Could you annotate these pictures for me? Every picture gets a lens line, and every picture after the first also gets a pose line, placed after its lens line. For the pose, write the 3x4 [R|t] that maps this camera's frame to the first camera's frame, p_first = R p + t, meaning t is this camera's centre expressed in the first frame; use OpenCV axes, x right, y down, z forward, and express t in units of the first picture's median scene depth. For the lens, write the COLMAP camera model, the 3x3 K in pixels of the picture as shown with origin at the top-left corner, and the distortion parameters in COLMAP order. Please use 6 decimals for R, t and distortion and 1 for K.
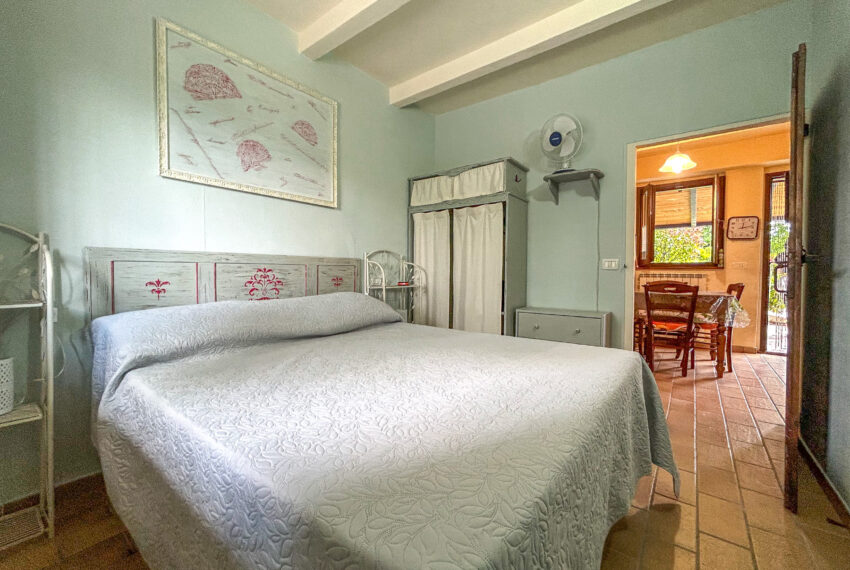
lens RADIAL K [[339.4, 0, 425.0], [0, 339.4, 285.0], [0, 0, 1]] dist [0.001667, 0.000604]
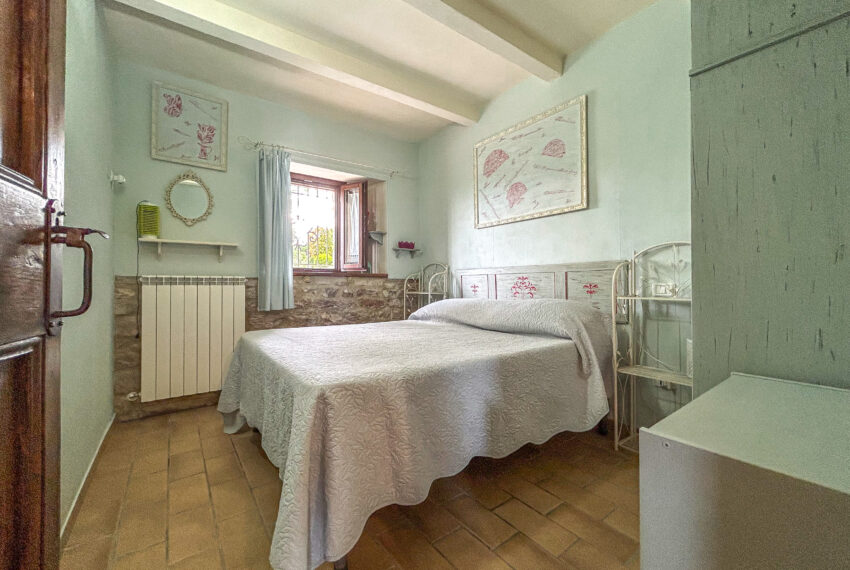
lens RADIAL K [[352.1, 0, 425.0], [0, 352.1, 285.0], [0, 0, 1]] dist [-0.000415, 0.000028]
pose [[-0.266258, 0.002245, -0.963899, 0.876554], [-0.027787, 0.999564, 0.010004, -0.019773], [0.963501, 0.029447, -0.266080, 0.956692]]
